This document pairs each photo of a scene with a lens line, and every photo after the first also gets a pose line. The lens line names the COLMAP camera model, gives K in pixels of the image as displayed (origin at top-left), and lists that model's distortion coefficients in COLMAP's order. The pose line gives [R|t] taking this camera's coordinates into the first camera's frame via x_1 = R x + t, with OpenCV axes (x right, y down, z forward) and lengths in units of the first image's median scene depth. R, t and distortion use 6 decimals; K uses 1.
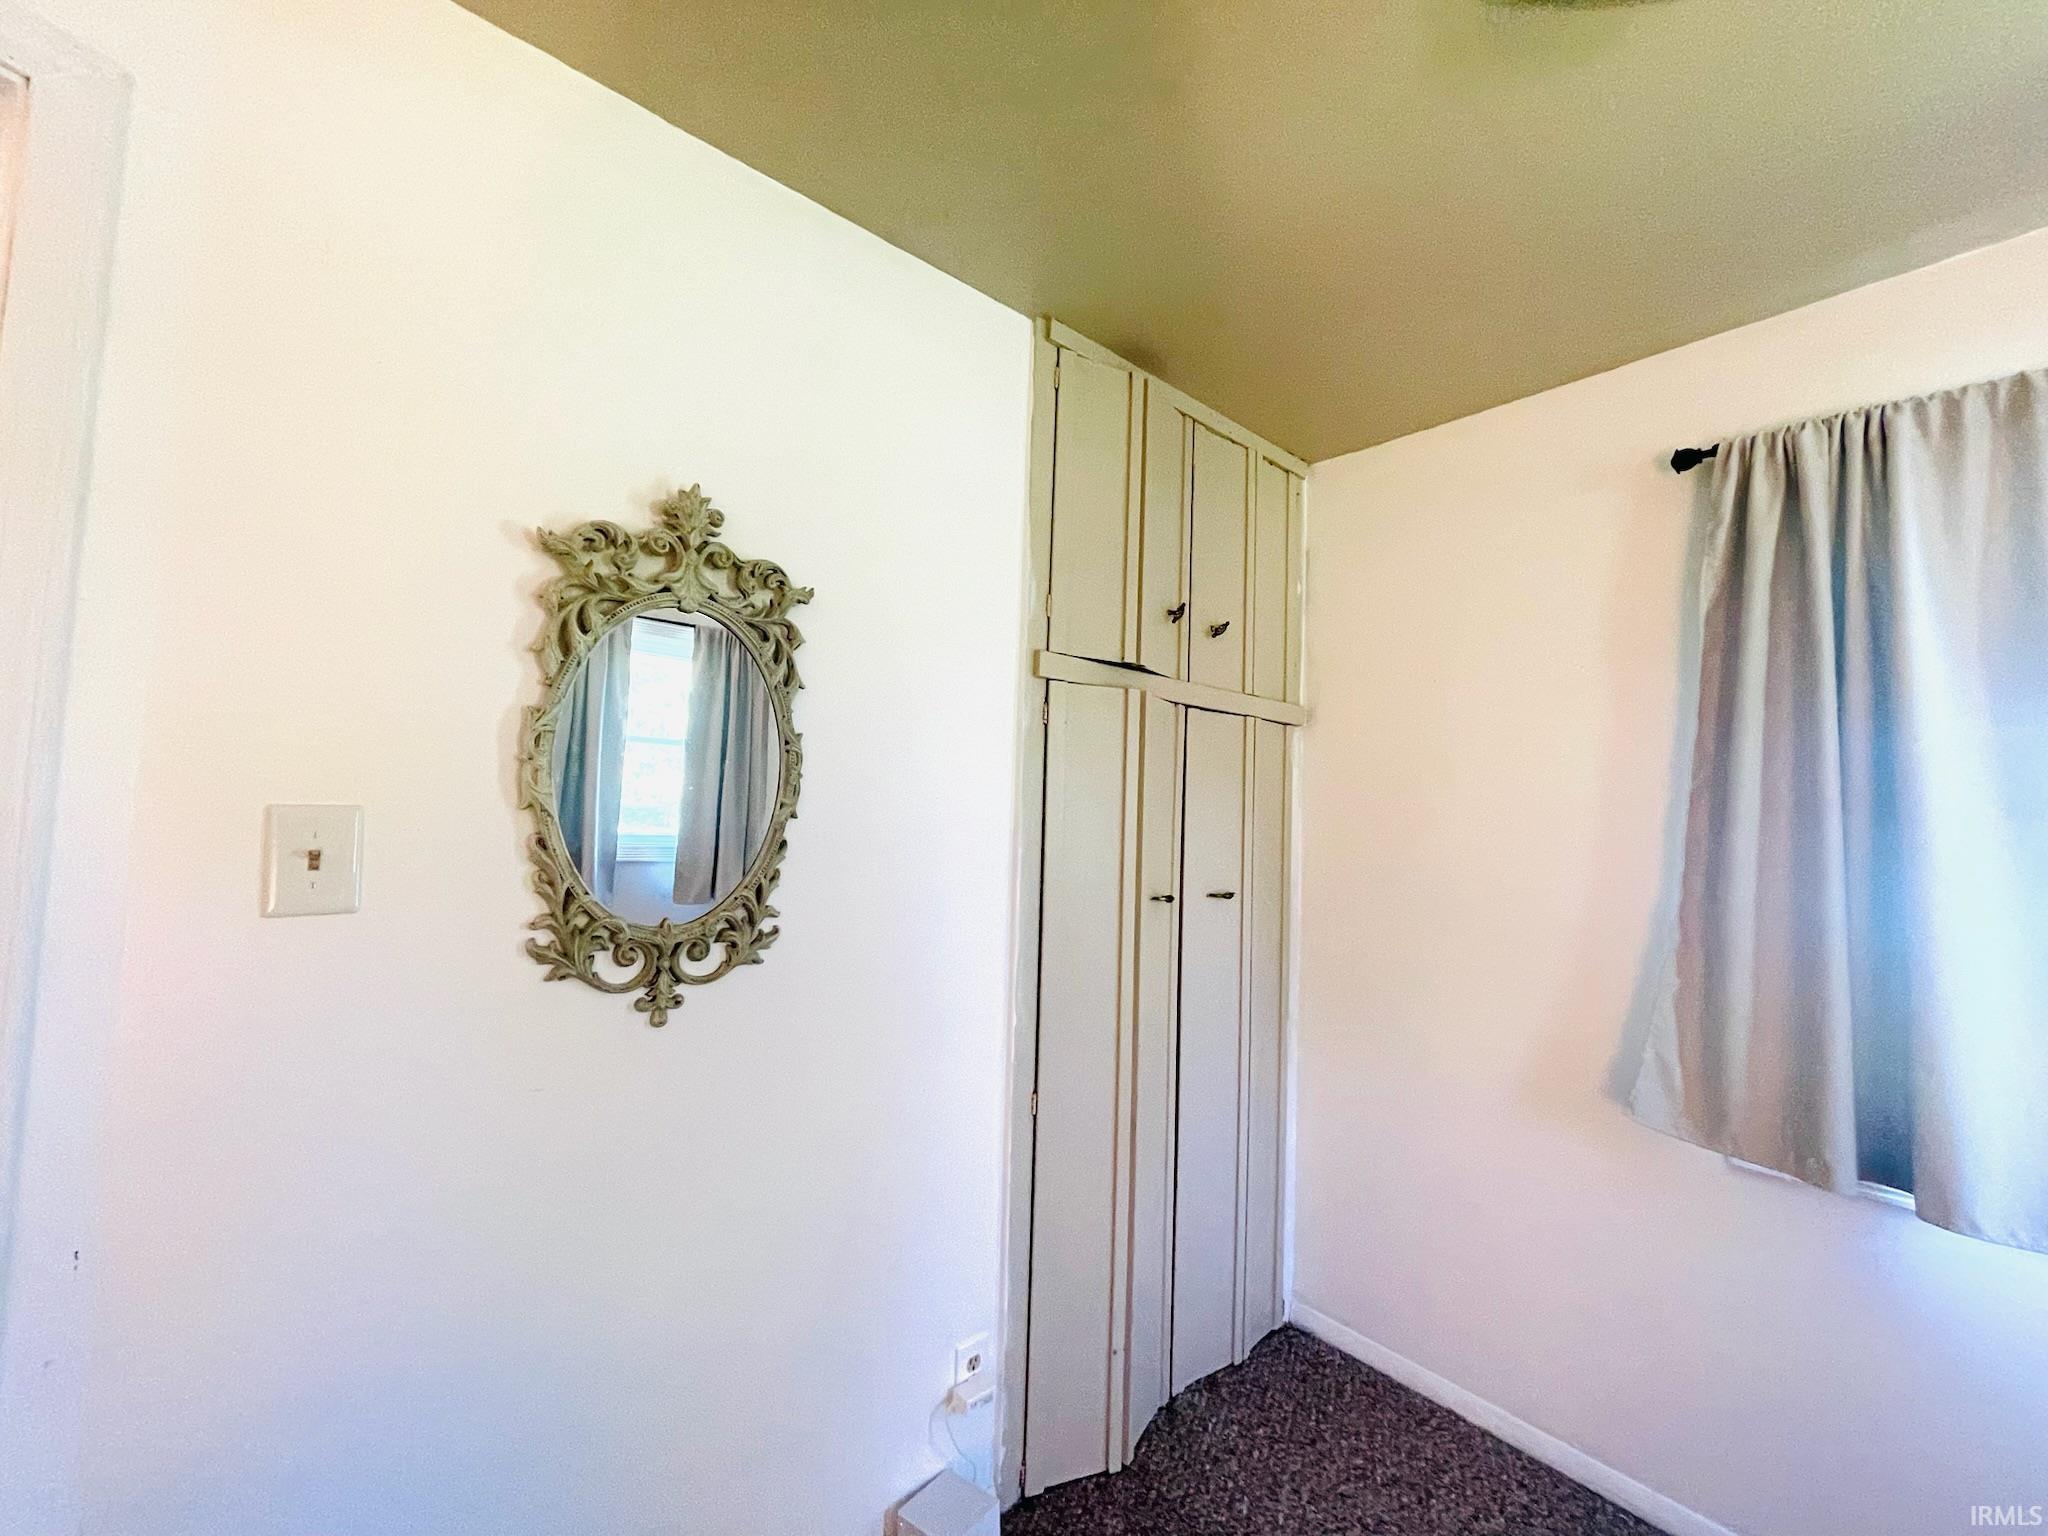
lens RADIAL K [[825.4, 0, 1027.8], [0, 825.4, 775.7], [0, 0, 1]] dist [0.000009, -0.000215]
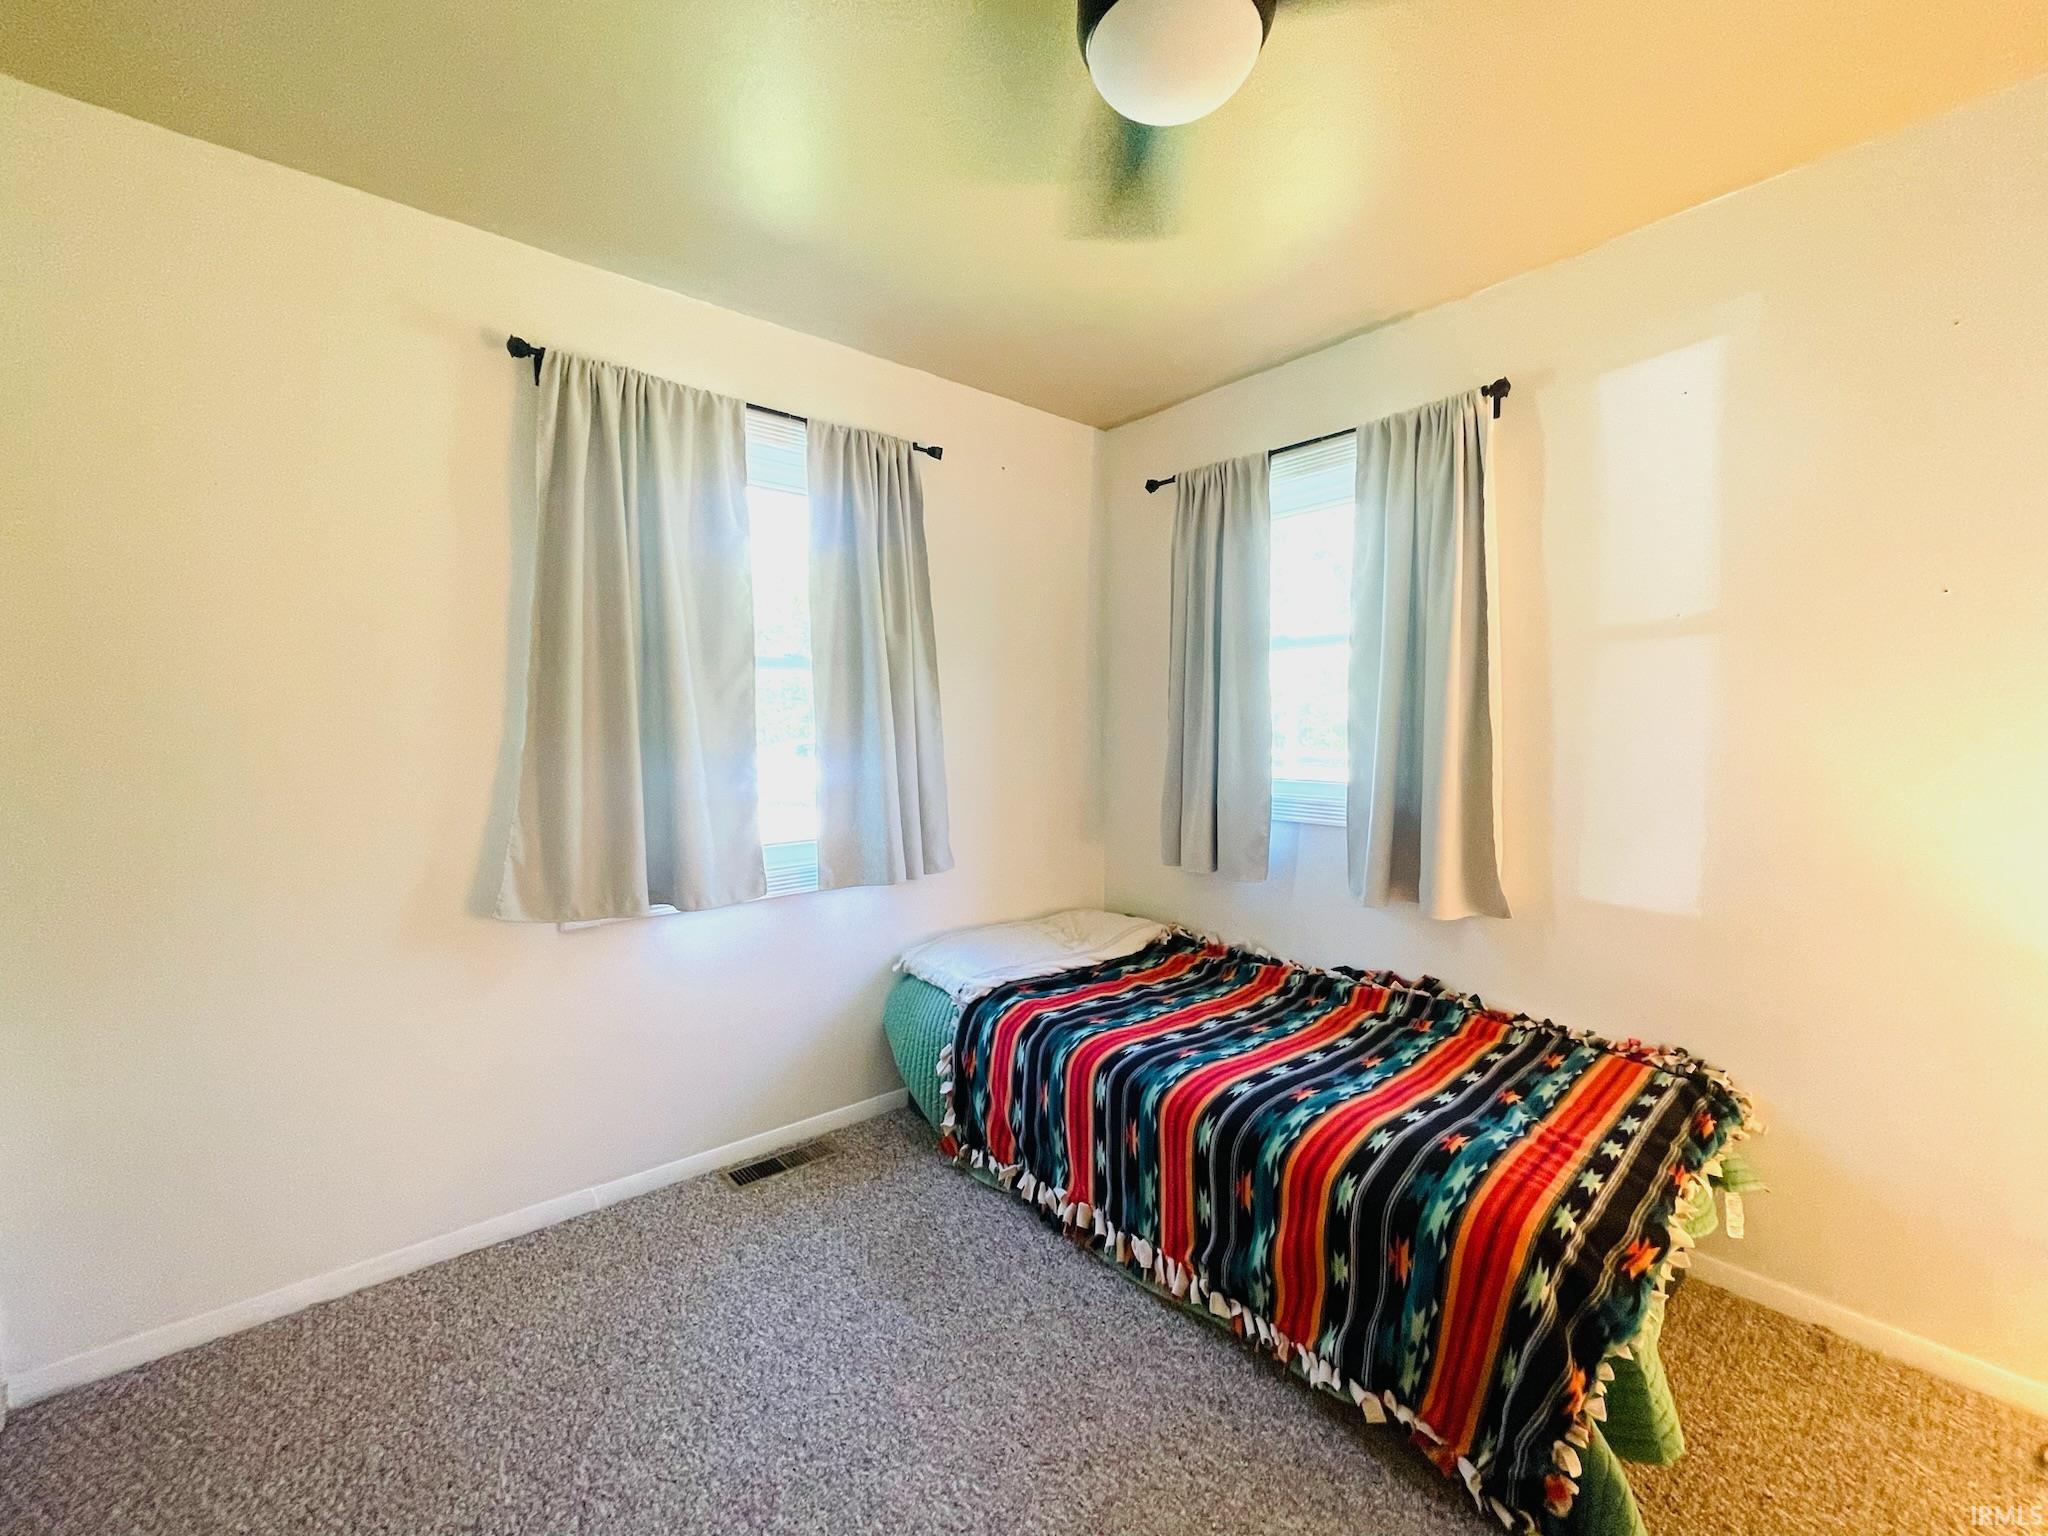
lens RADIAL K [[825.4, 0, 1027.8], [0, 825.4, 775.7], [0, 0, 1]] dist [0.000009, -0.000215]
pose [[-0.002410, -0.101486, 0.994834, -0.400968], [-0.040492, 0.994031, 0.101306, 0.063648], [-0.999177, -0.040039, -0.006505, 0.267532]]
